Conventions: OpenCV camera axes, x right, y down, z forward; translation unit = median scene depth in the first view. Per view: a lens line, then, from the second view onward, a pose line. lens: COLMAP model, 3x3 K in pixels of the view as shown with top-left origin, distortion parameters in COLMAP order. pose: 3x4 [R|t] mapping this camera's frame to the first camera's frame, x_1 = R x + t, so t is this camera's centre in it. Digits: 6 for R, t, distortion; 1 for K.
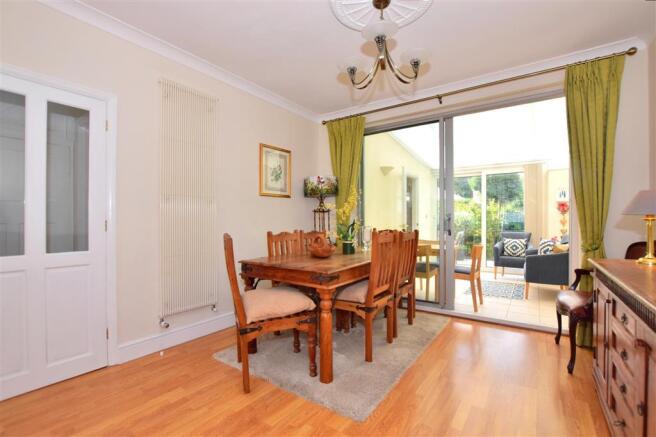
lens RADIAL K [[292.3, 0, 330.5], [0, 292.3, 219.6], [0, 0, 1]] dist [-0.000736, -0.000140]
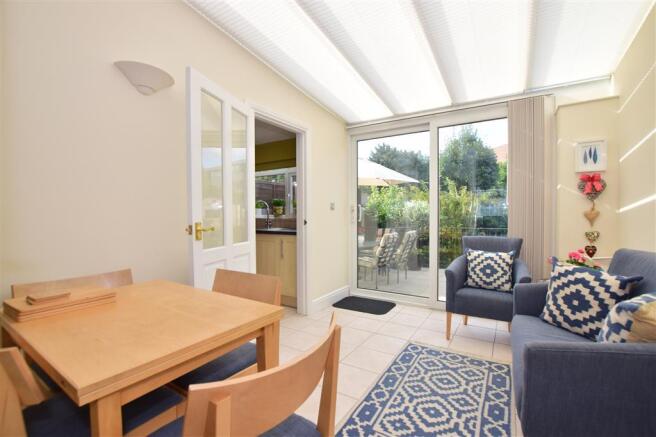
lens RADIAL K [[292.3, 0, 327.0], [0, 292.3, 218.4], [0, 0, 1]] dist [-0.000736, -0.000140]
pose [[0.998699, -0.006682, 0.050548, 0.339329], [0.005955, 0.999877, 0.014528, 0.002292], [-0.050639, -0.014209, 0.998616, 0.532797]]
